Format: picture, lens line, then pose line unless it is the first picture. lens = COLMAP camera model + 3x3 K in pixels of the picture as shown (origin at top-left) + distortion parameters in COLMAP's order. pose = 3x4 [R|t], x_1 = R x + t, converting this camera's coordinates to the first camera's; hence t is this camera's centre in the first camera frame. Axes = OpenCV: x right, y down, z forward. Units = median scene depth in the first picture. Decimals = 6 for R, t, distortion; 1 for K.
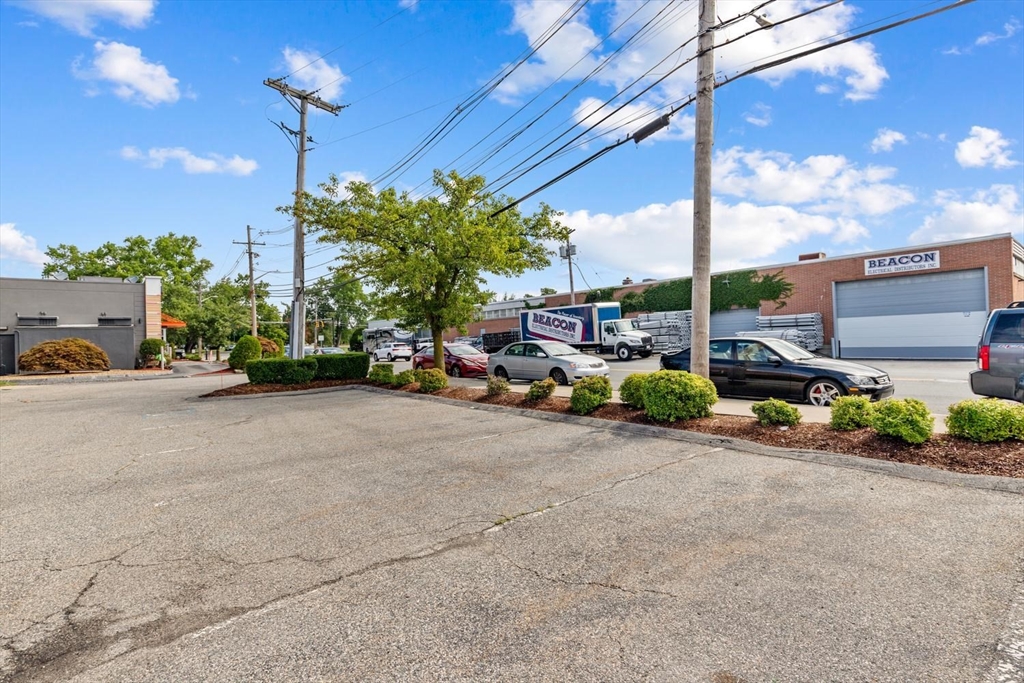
lens RADIAL K [[466.4, 0, 512.1], [0, 466.4, 339.8], [0, 0, 1]] dist [0.009720, -0.001325]
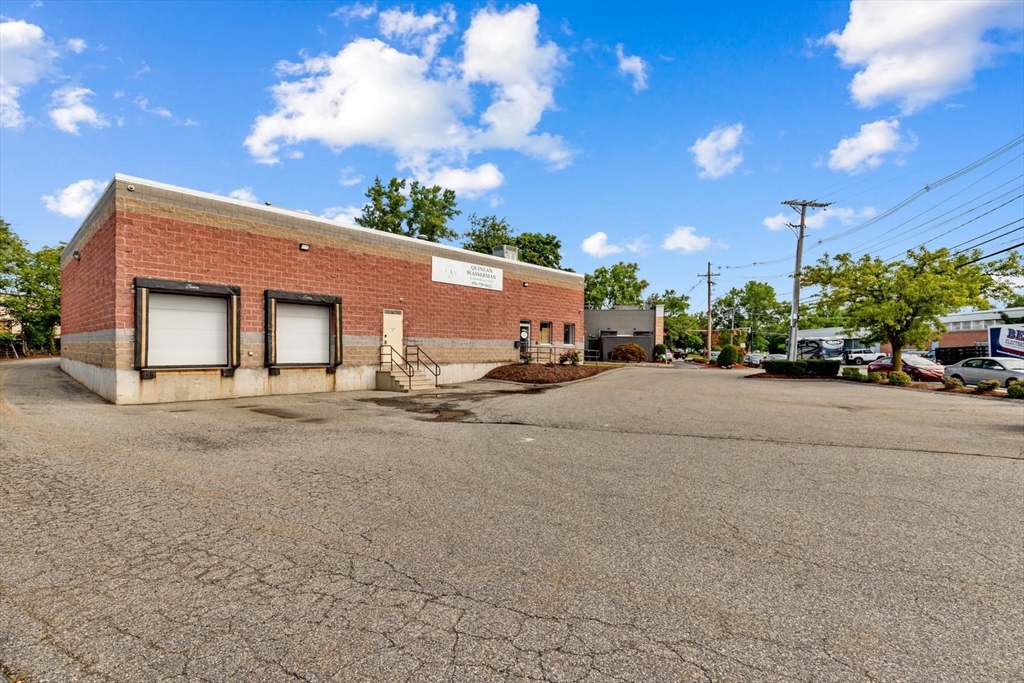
lens RADIAL K [[466.4, 0, 518.0], [0, 466.4, 354.8], [0, 0, 1]] dist [0.009720, -0.001325]
pose [[0.708413, 0.045651, -0.704320, 0.016649], [-0.031161, 0.998956, 0.033407, -0.004035], [0.705110, -0.001719, 0.709096, -0.470517]]
